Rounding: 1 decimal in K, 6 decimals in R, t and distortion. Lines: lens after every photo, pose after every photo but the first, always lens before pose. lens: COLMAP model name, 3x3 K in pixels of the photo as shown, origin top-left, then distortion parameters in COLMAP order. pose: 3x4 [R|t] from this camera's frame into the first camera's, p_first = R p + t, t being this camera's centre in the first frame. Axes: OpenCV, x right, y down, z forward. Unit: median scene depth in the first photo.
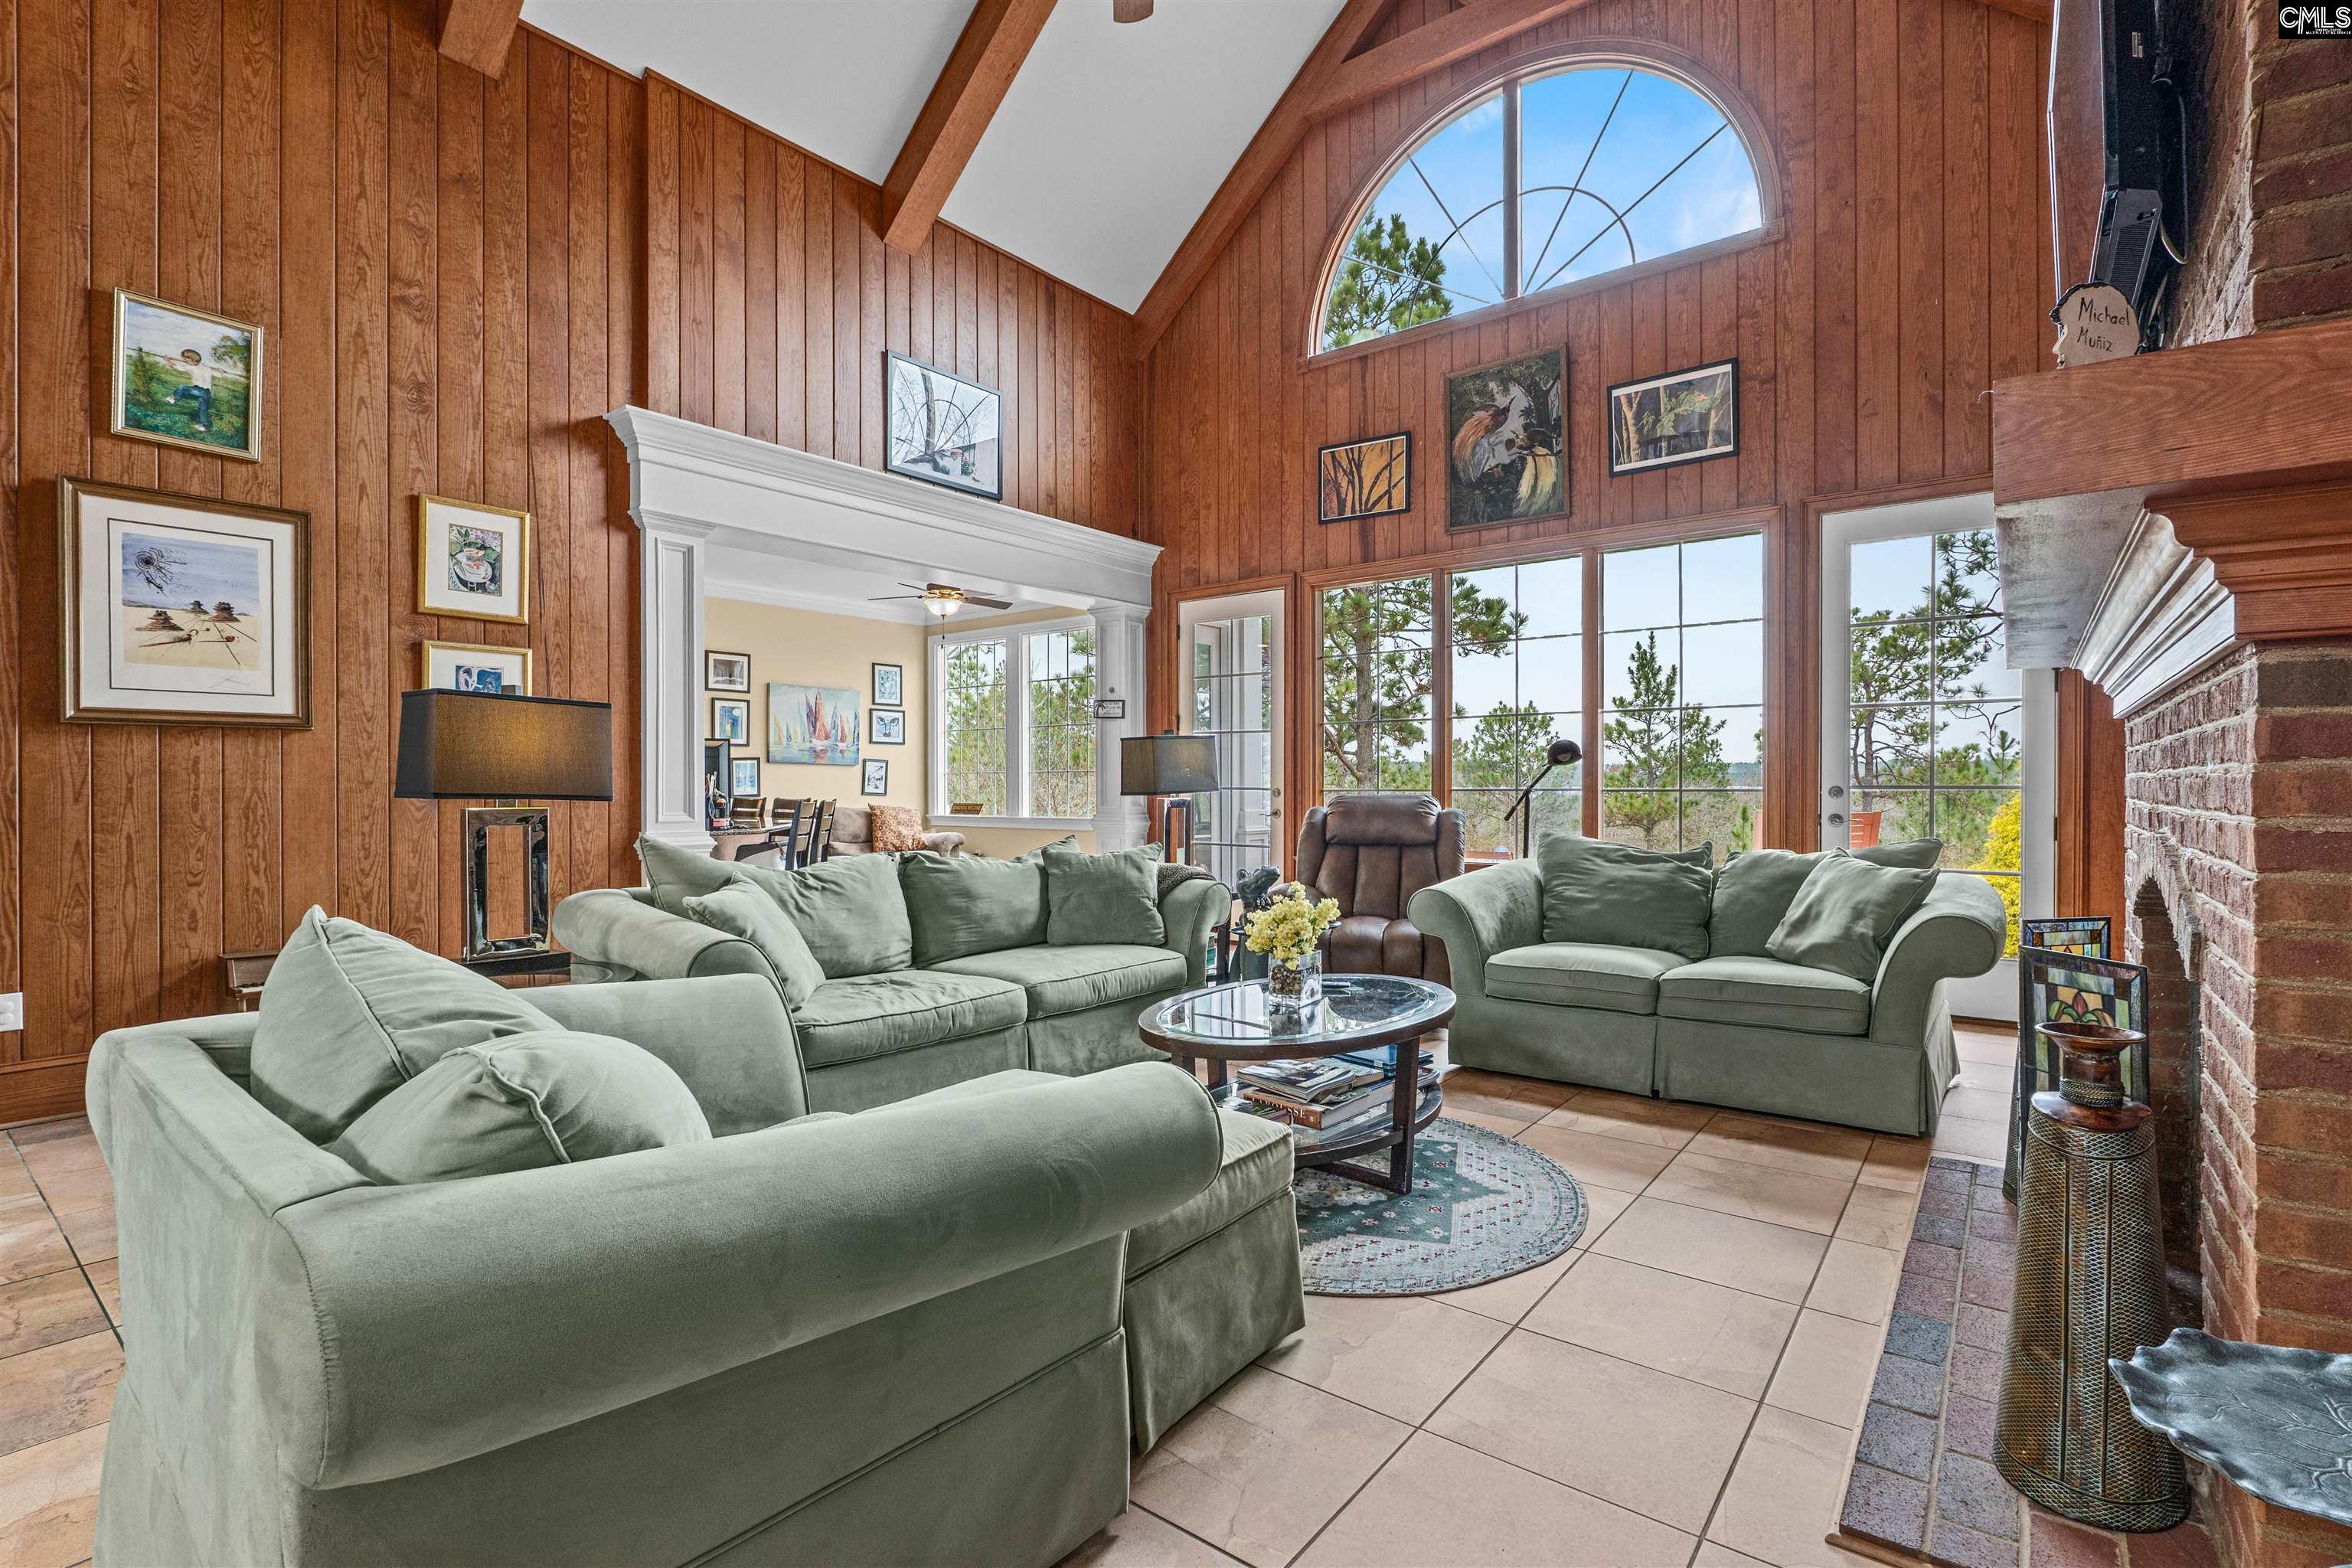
lens RADIAL K [[1077.7, 0, 1176.0], [0, 1077.7, 784.0], [0, 0, 1]] dist [-0.003789, -0.000766]
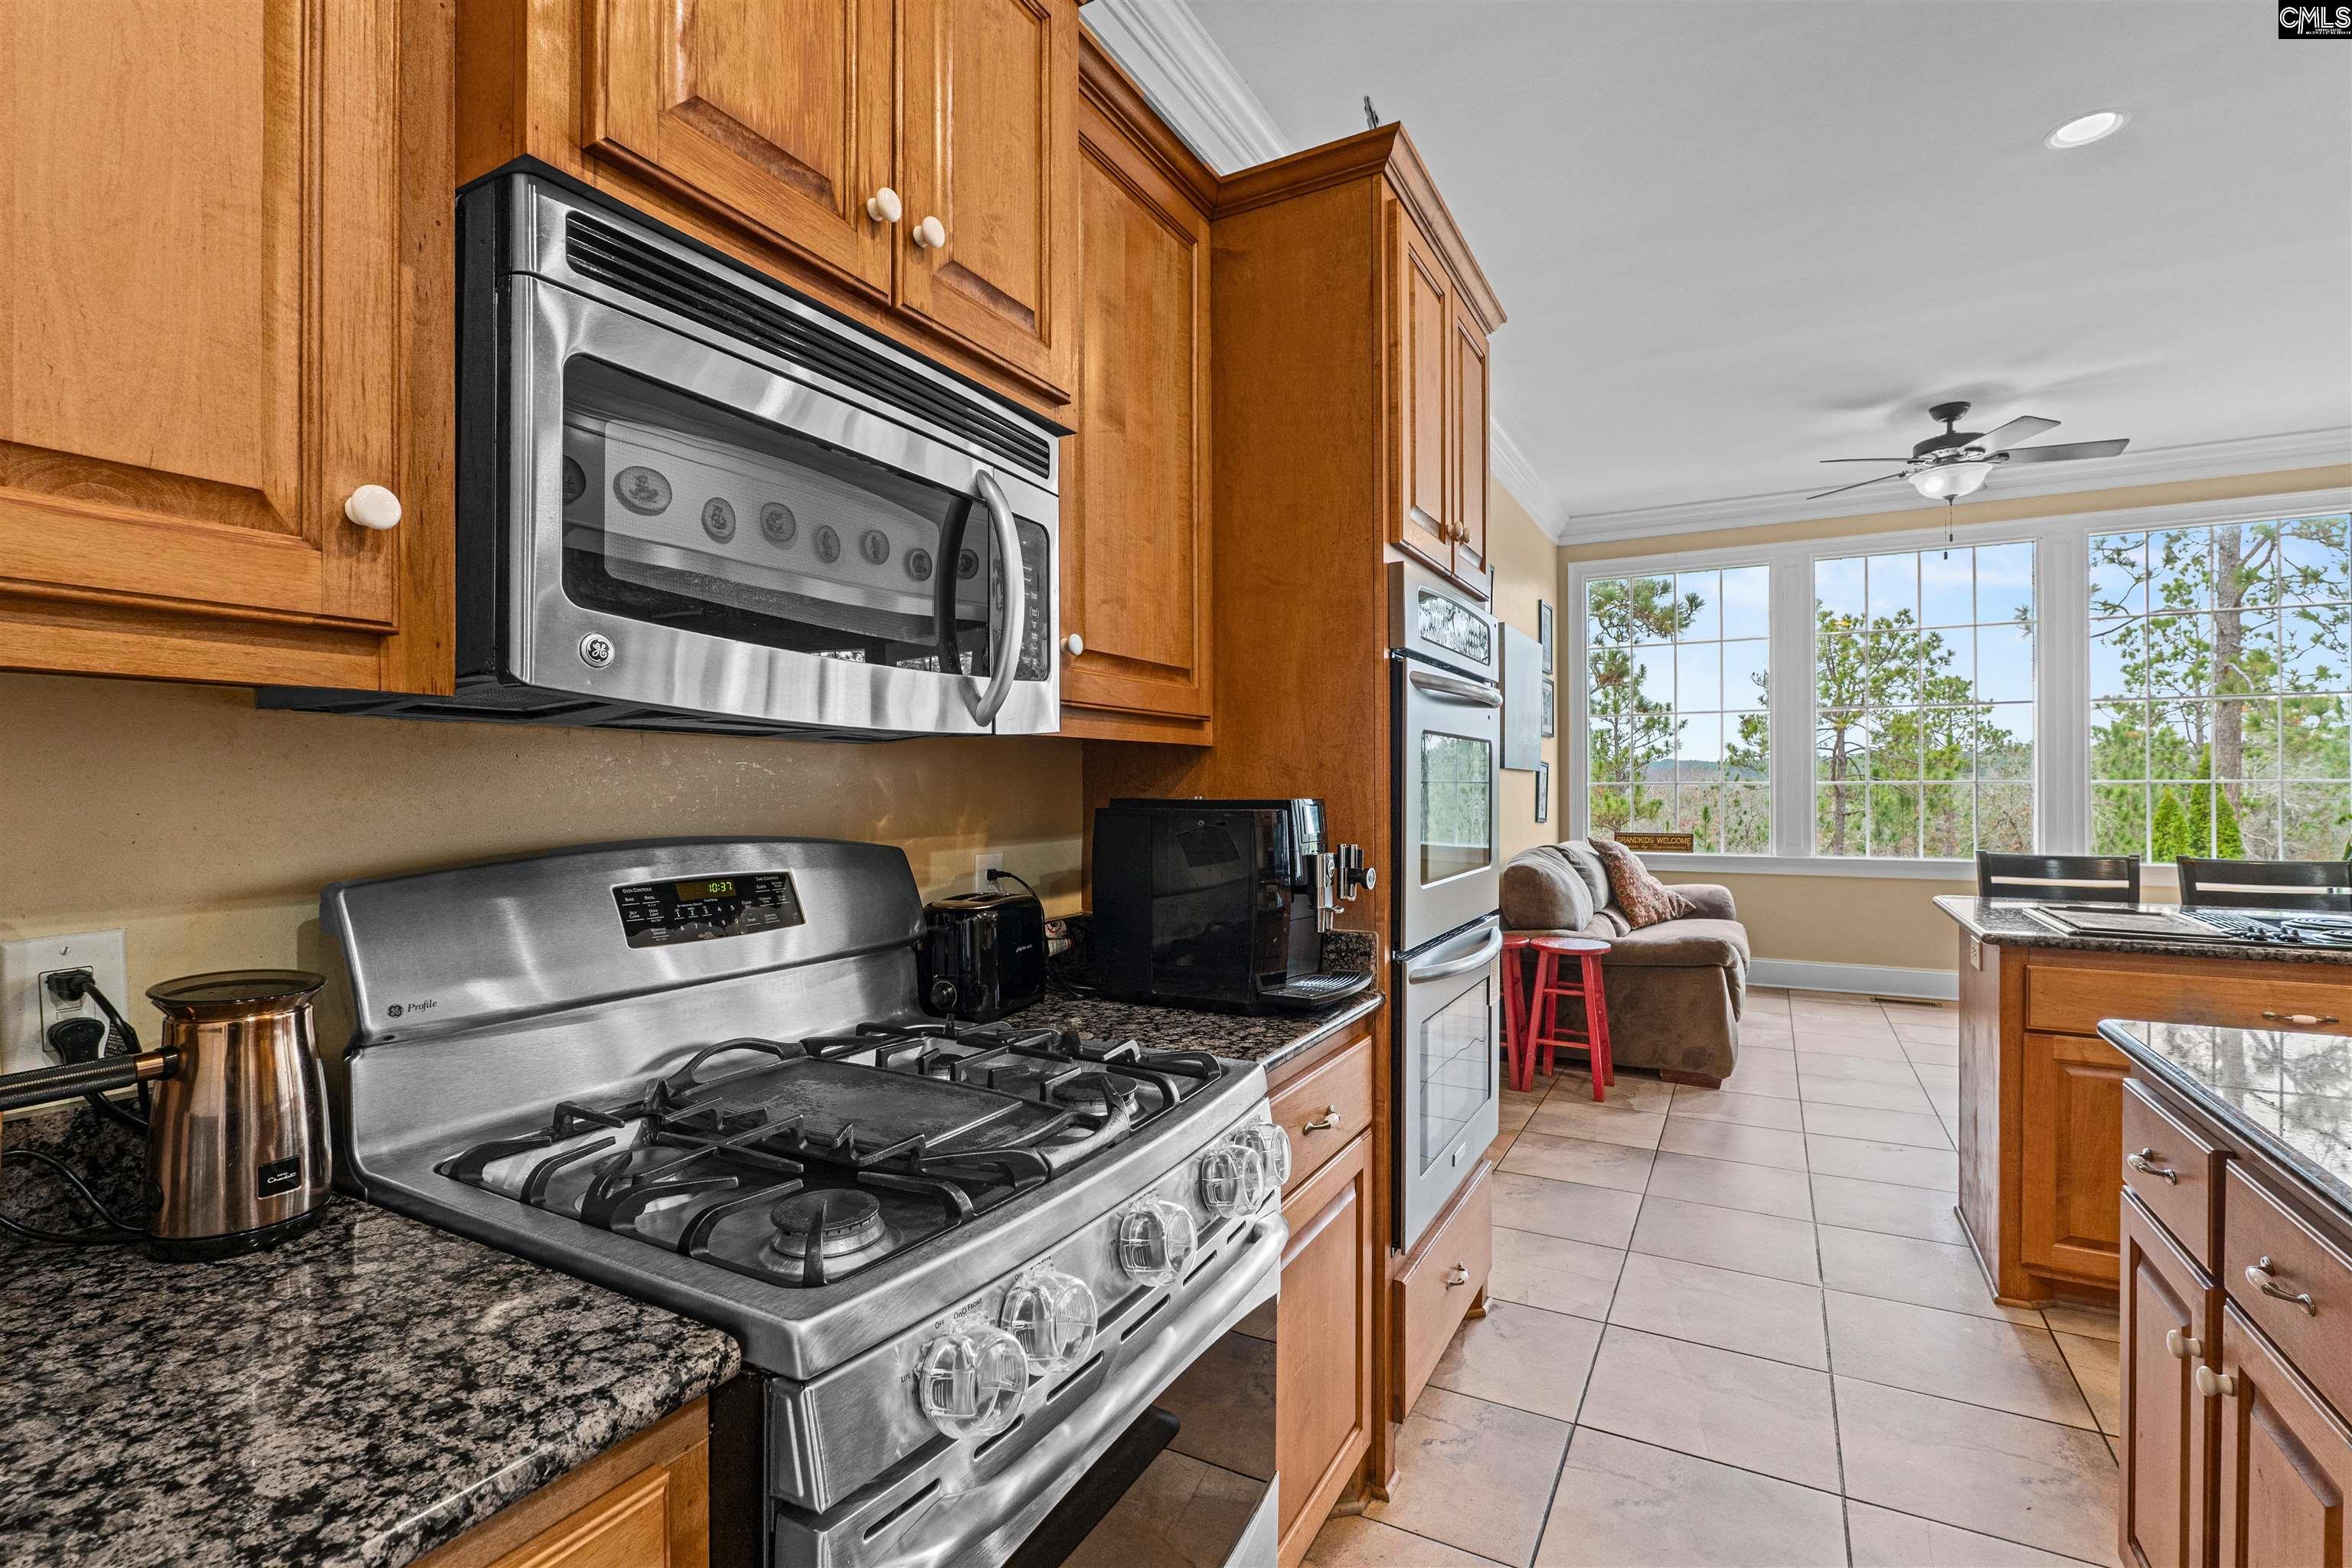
lens RADIAL K [[1077.7, 0, 1176.0], [0, 1077.7, 784.0], [0, 0, 1]] dist [-0.003789, -0.000766]
pose [[0.986471, -0.002782, 0.163911, -0.886514], [0.002760, 0.999996, 0.000360, -0.017517], [-0.163911, 0.000097, 0.986475, 0.681087]]
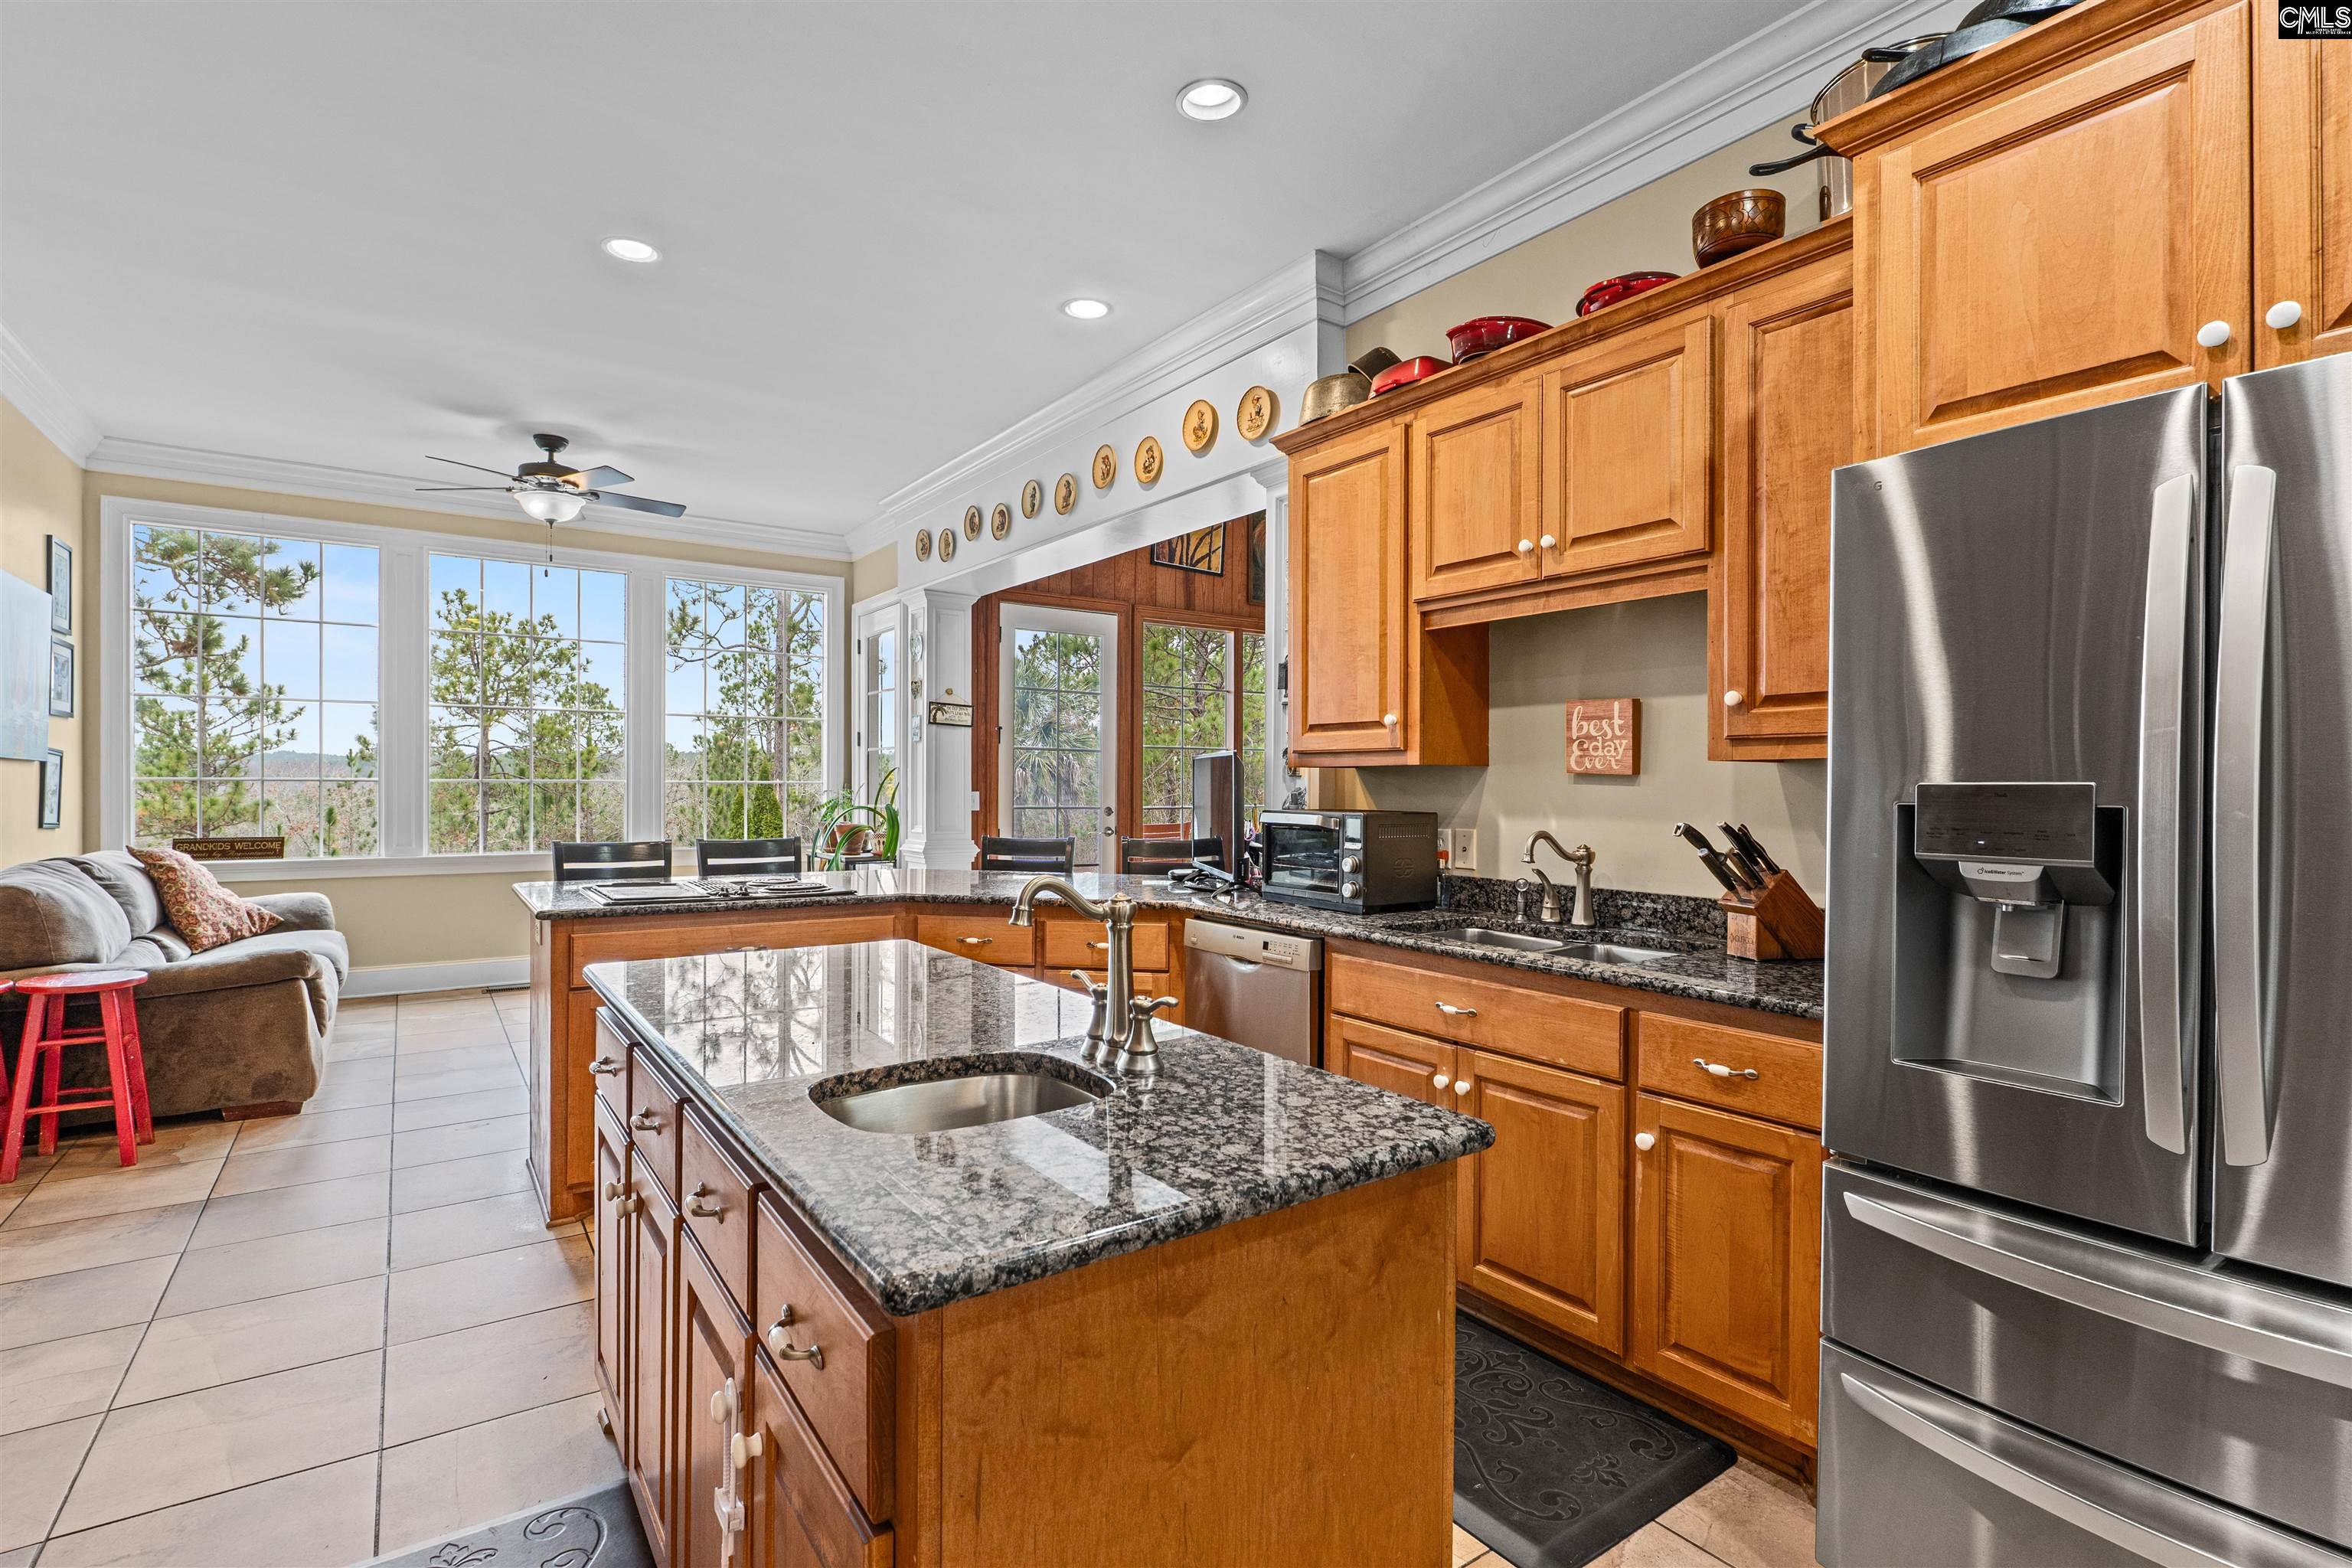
lens RADIAL K [[1094.1, 0, 1176.4], [0, 1094.1, 794.0], [0, 0, 1]] dist [-0.004131, -0.001192]
pose [[0.287247, -0.005494, 0.957841, -0.893442], [-0.007408, 0.999941, 0.007956, -0.017122], [-0.957828, -0.009381, 0.287189, 0.635981]]
